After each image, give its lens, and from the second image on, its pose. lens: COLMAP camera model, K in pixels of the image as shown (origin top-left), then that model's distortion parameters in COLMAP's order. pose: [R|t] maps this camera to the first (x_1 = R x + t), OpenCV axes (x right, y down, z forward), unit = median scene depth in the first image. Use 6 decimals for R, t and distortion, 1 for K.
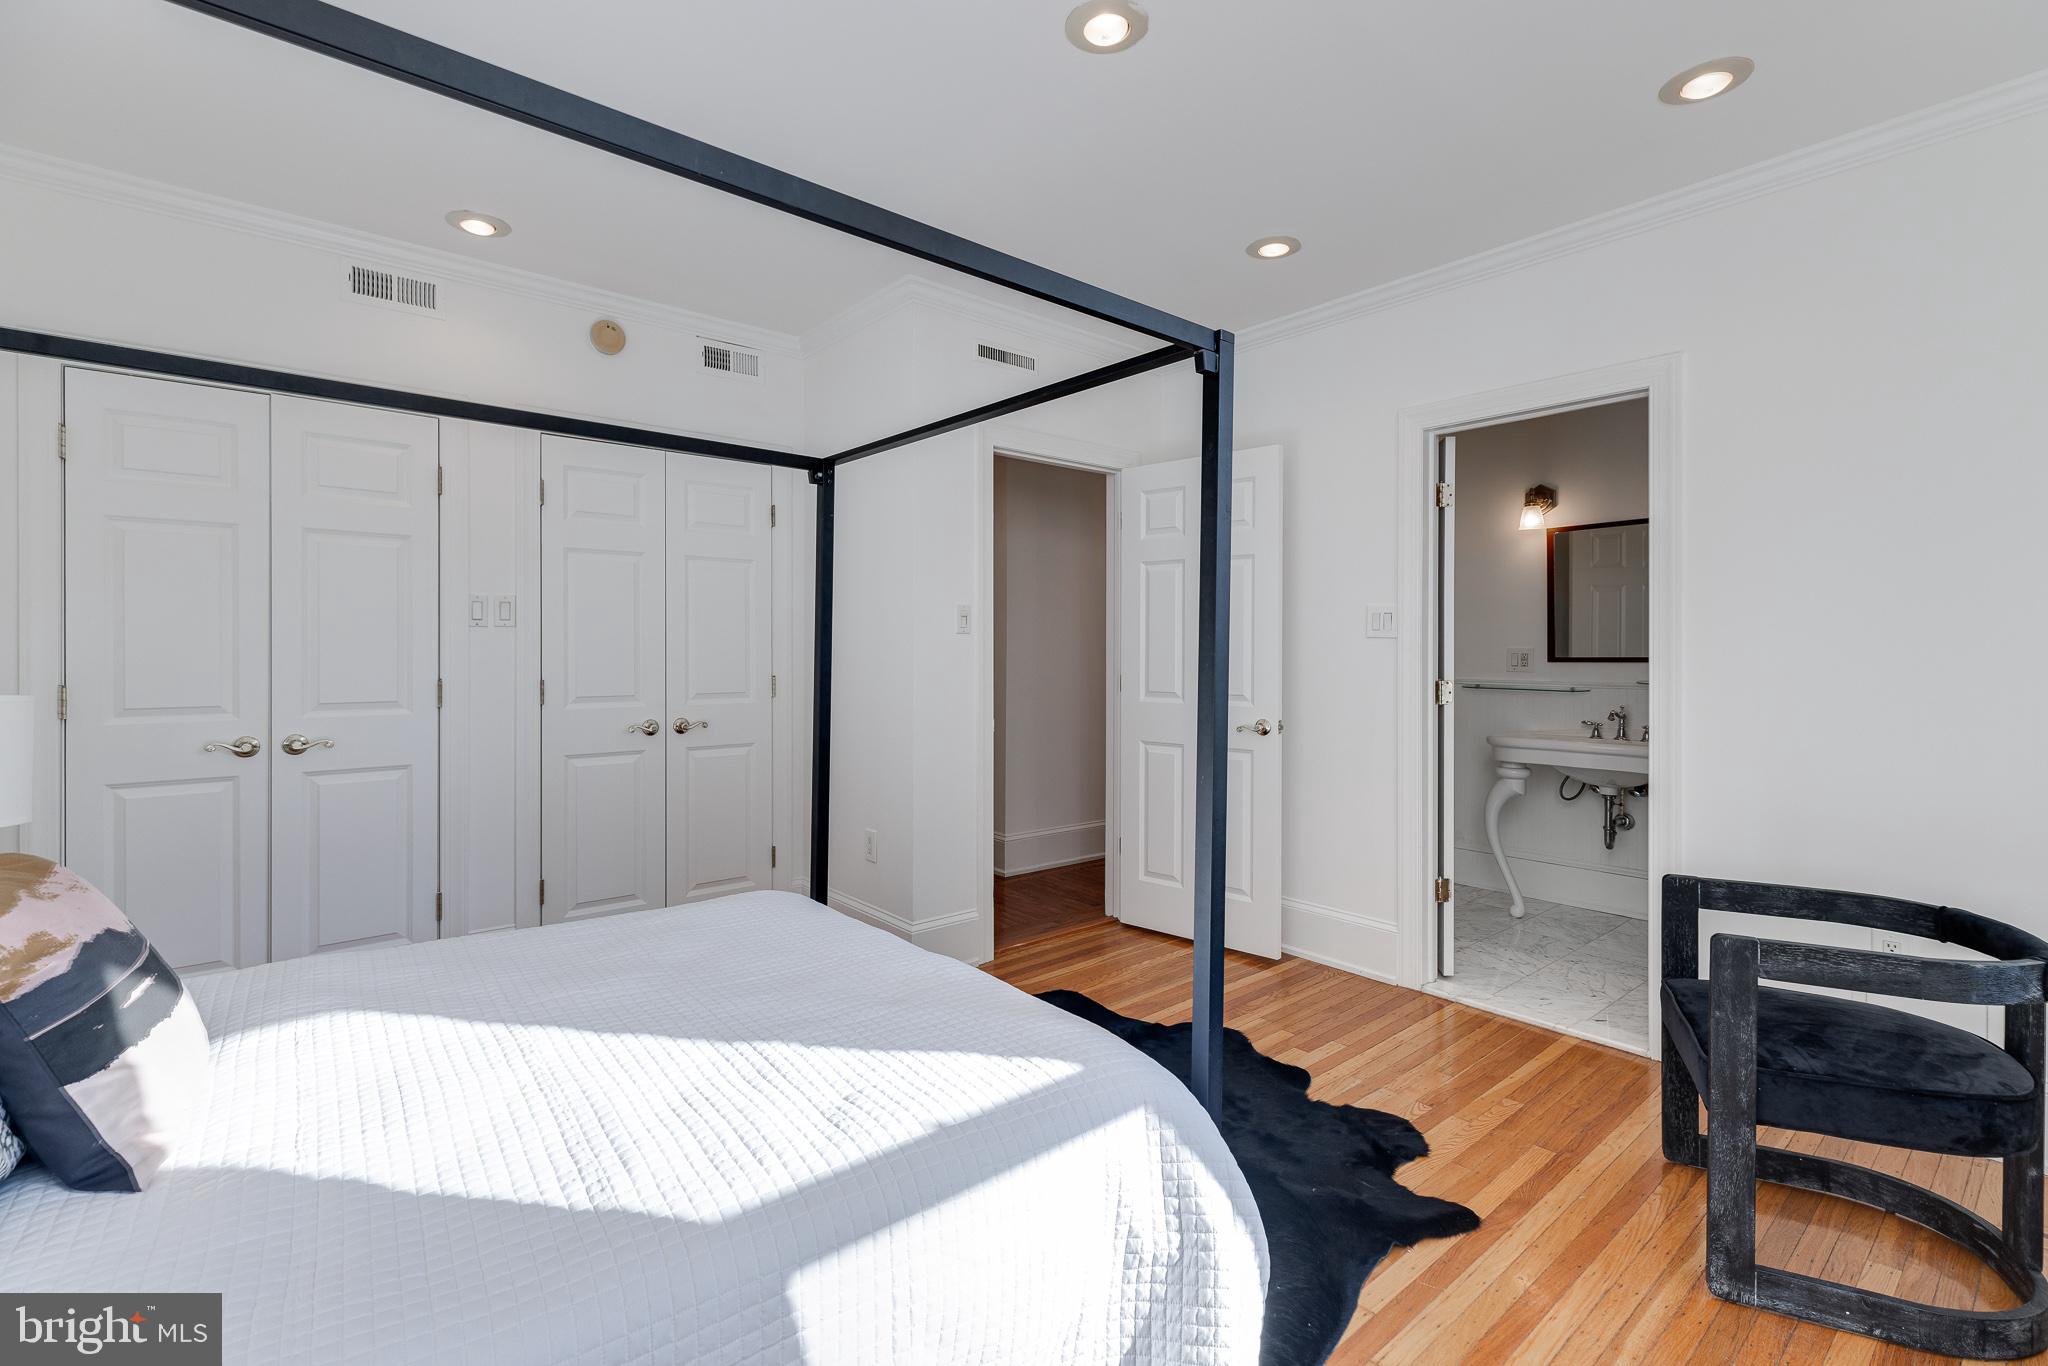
lens RADIAL K [[923.2, 0, 1024.4], [0, 923.2, 651.5], [0, 0, 1]] dist [0.001877, -0.000413]
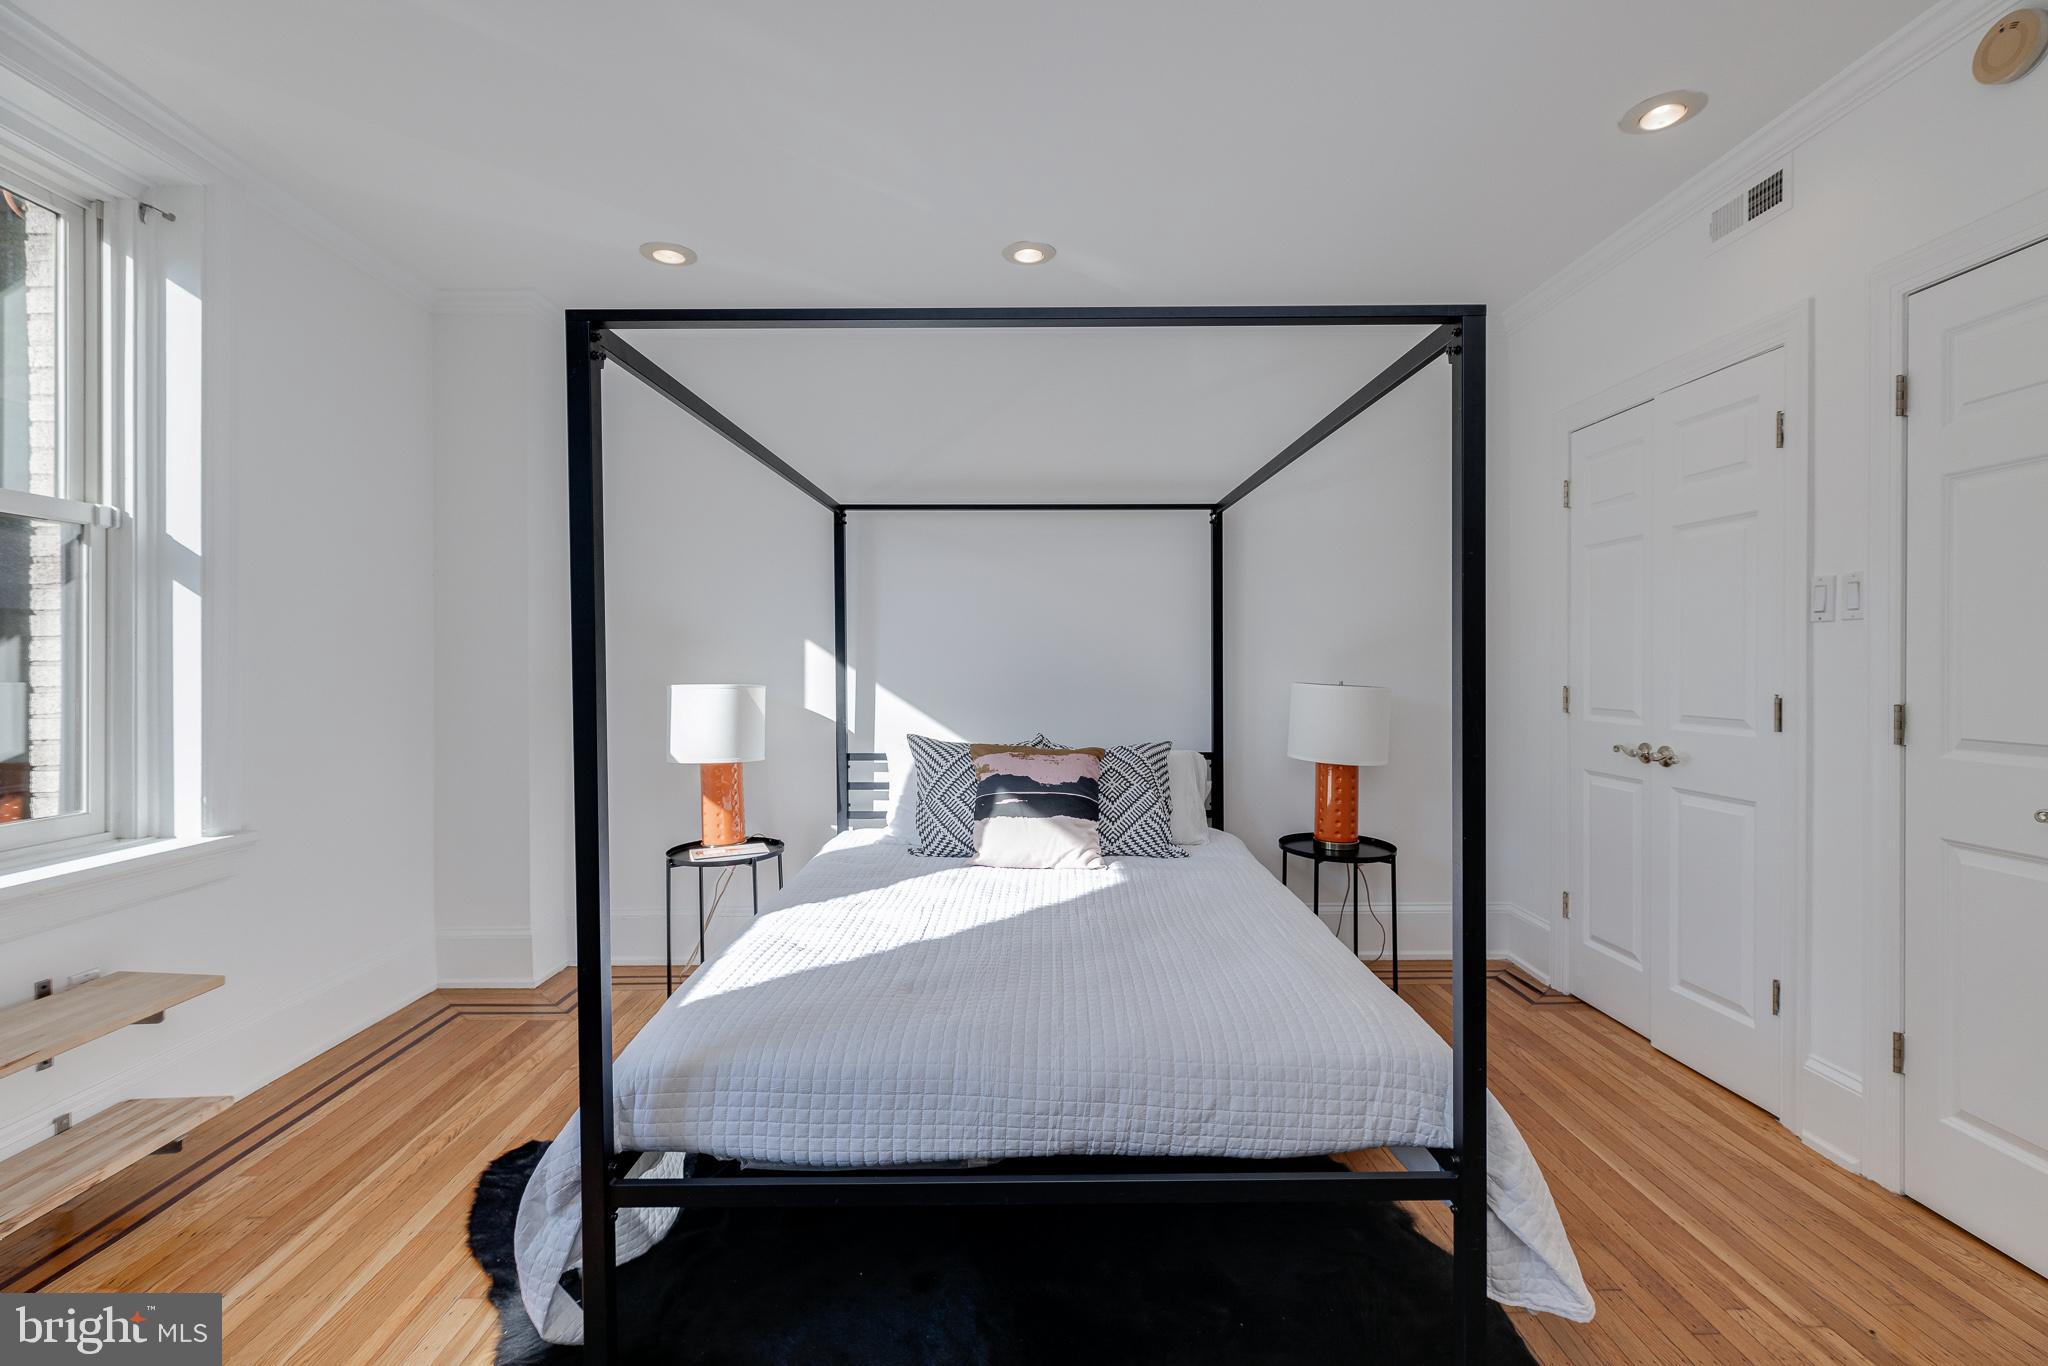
lens RADIAL K [[923.2, 0, 1024.4], [0, 923.2, 651.5], [0, 0, 1]] dist [0.001877, -0.000413]
pose [[-0.640568, -0.009055, -0.767848, 0.318098], [-0.000253, 0.999933, -0.011581, 0.003904], [0.767901, -0.007224, -0.640527, 0.967481]]
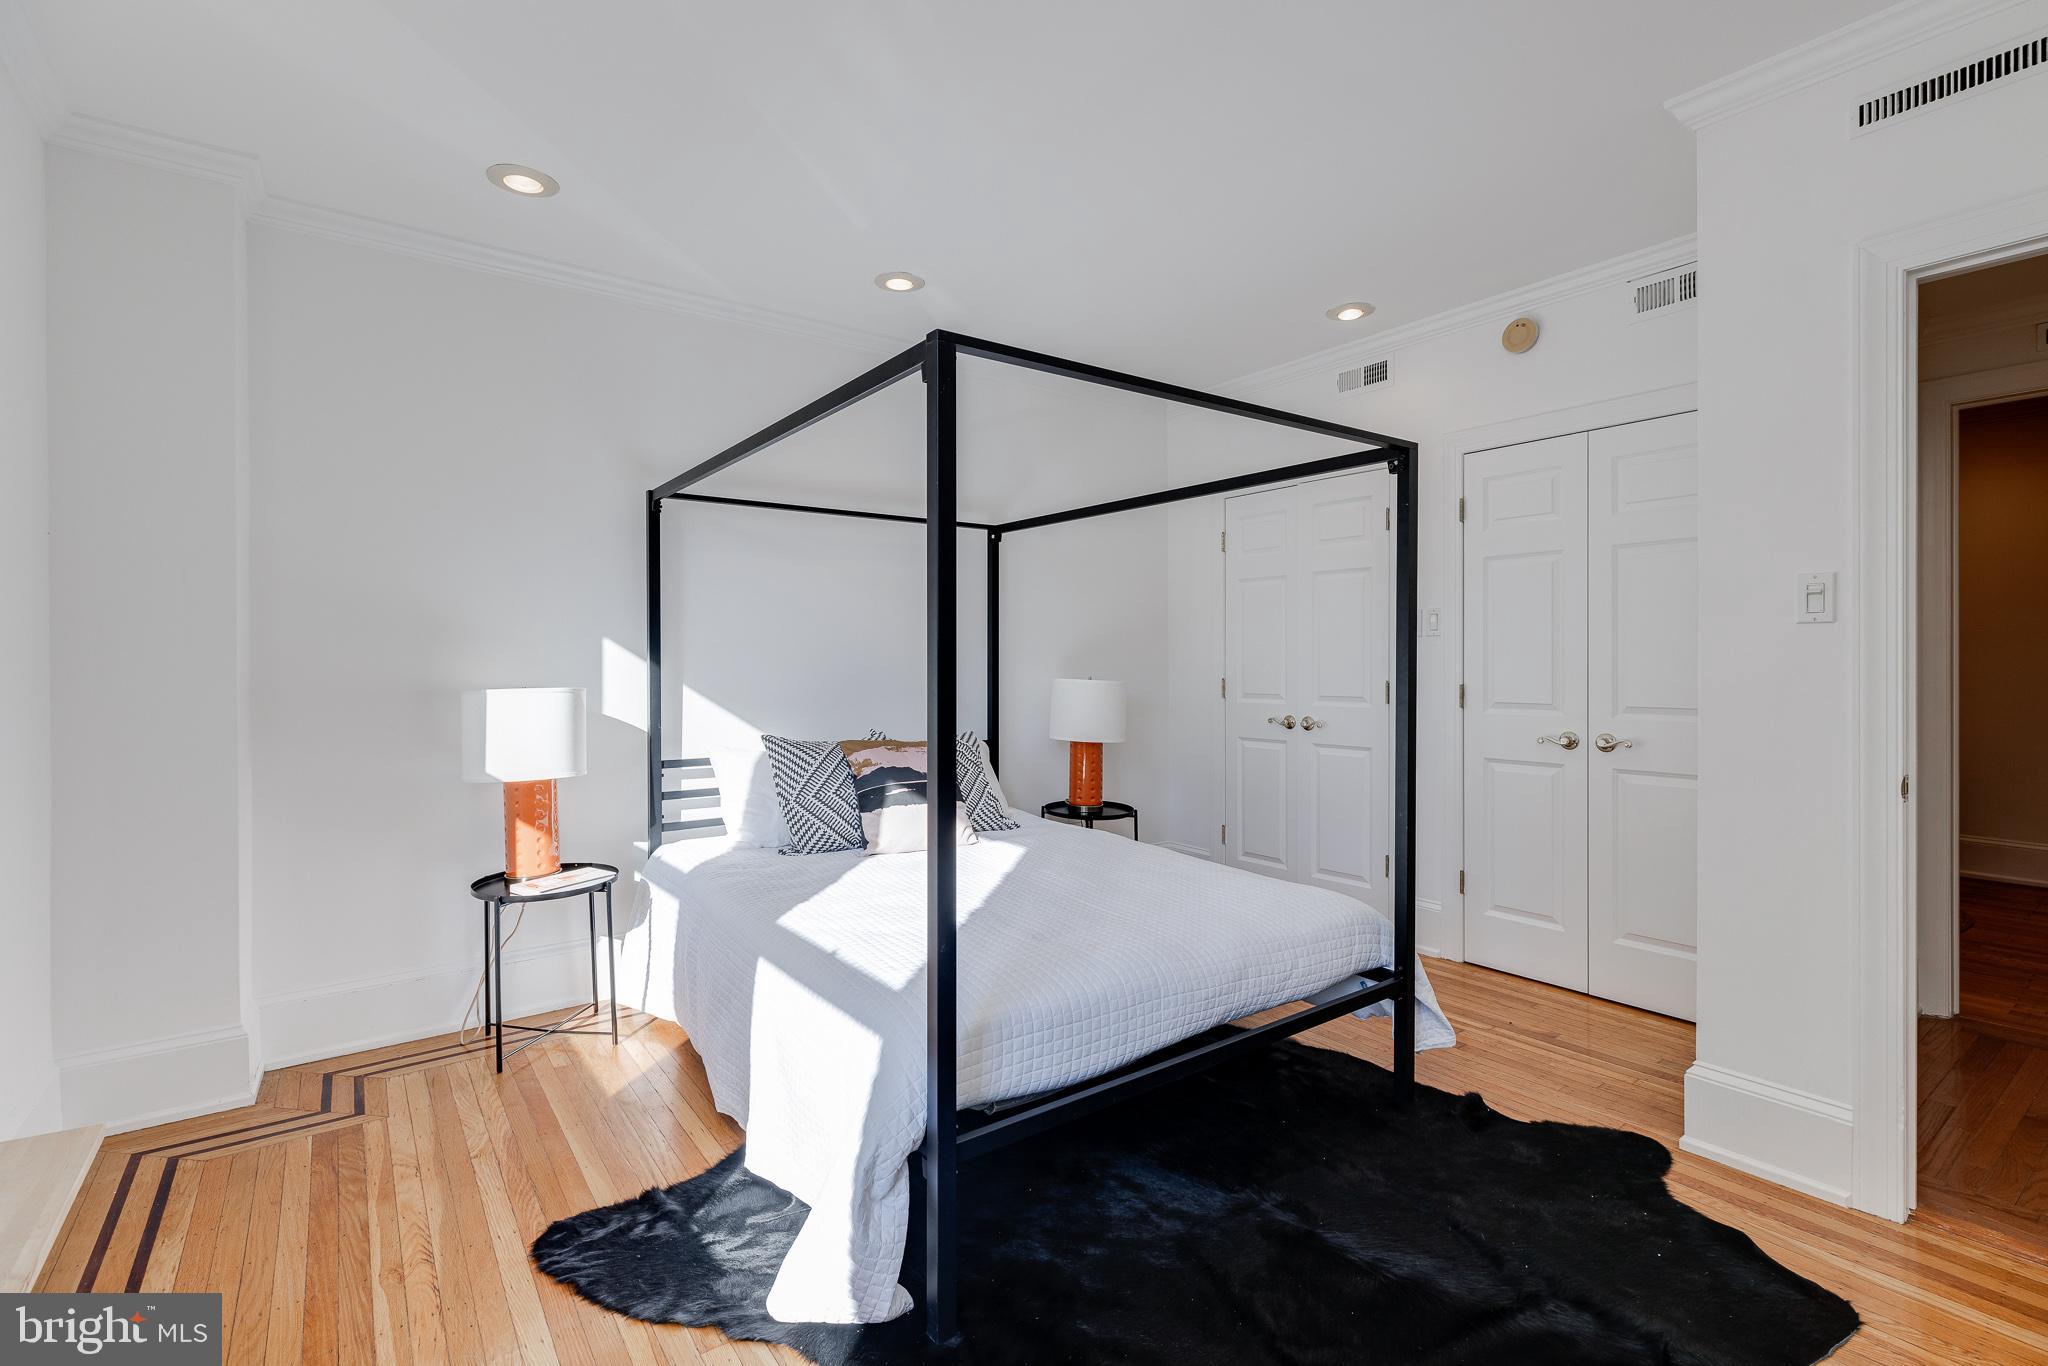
lens RADIAL K [[932.4, 0, 1027.3], [0, 932.4, 646.7], [0, 0, 1]] dist [0.001438, -0.000056]
pose [[-0.063625, -0.017713, -0.997817, 0.602693], [0.001845, 0.999839, -0.017866, 0.005867], [0.997972, -0.002977, -0.063582, 0.576837]]
